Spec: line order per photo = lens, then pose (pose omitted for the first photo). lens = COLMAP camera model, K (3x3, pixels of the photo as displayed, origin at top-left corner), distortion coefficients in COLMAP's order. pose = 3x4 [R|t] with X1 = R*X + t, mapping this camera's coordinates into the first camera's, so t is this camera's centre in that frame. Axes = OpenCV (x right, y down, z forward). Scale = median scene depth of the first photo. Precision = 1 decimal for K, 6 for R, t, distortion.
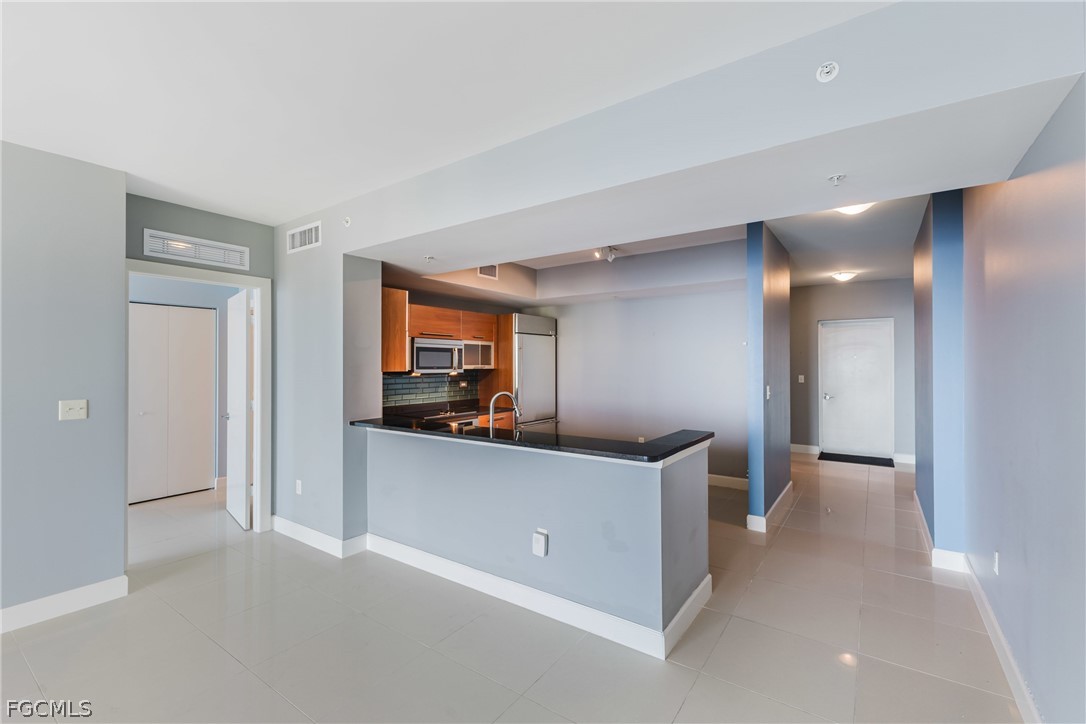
lens RADIAL K [[466.8, 0, 547.8], [0, 466.8, 360.6], [0, 0, 1]] dist [-0.000652, -0.000187]
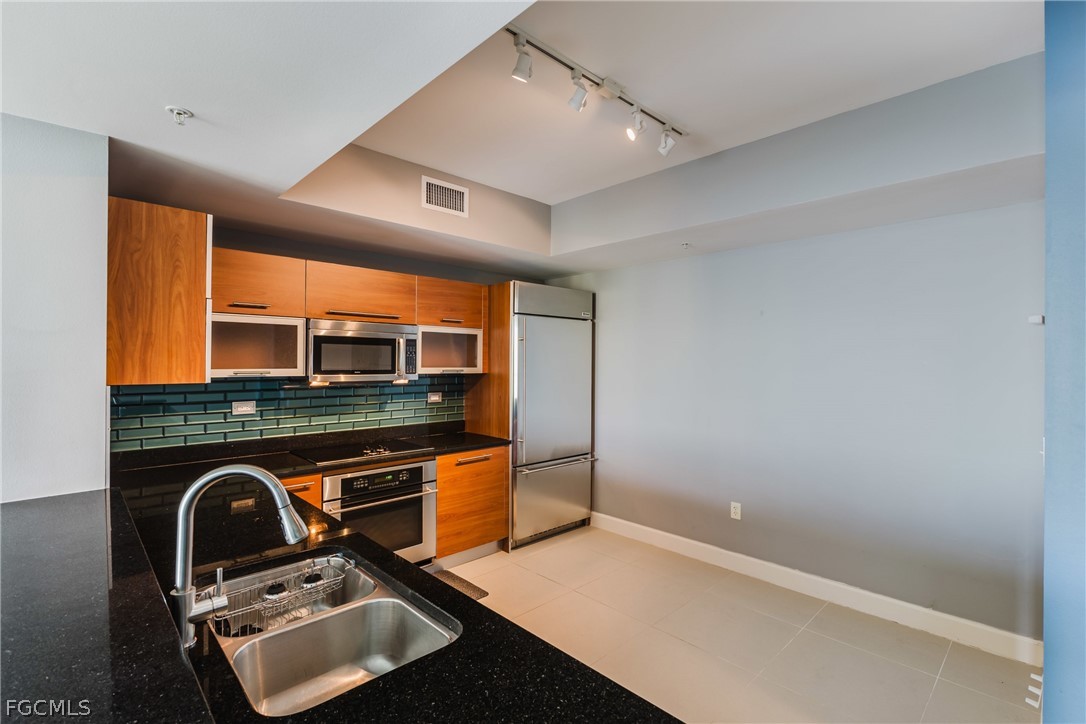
lens RADIAL K [[498.2, 0, 548.2], [0, 498.2, 360.3], [0, 0, 1]] dist [0.002925, -0.000346]
pose [[0.981678, 0.007002, -0.190419, 0.096871], [-0.006288, 0.999971, 0.004357, -0.002909], [0.190444, -0.003080, 0.981693, 0.397414]]
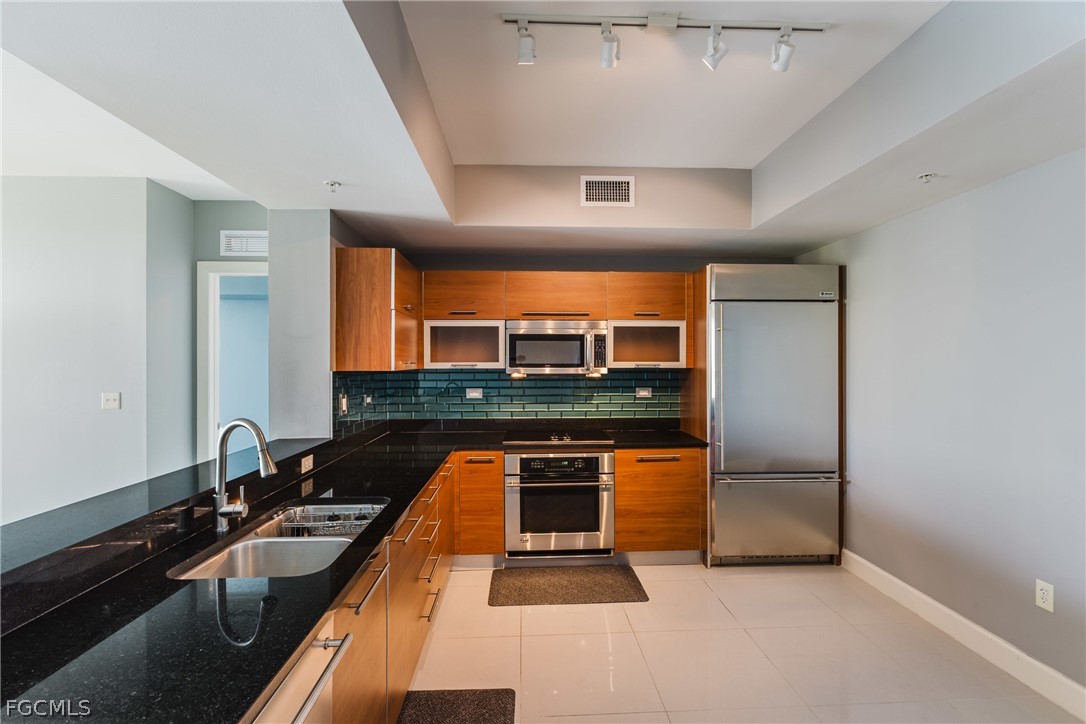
lens RADIAL K [[498.2, 0, 548.2], [0, 498.2, 360.3], [0, 0, 1]] dist [0.002925, -0.000346]
pose [[0.611498, -0.000656, -0.791246, 0.272757], [0.005866, 0.999976, 0.003705, 0.005118], [0.791224, -0.006907, 0.611487, 0.523365]]
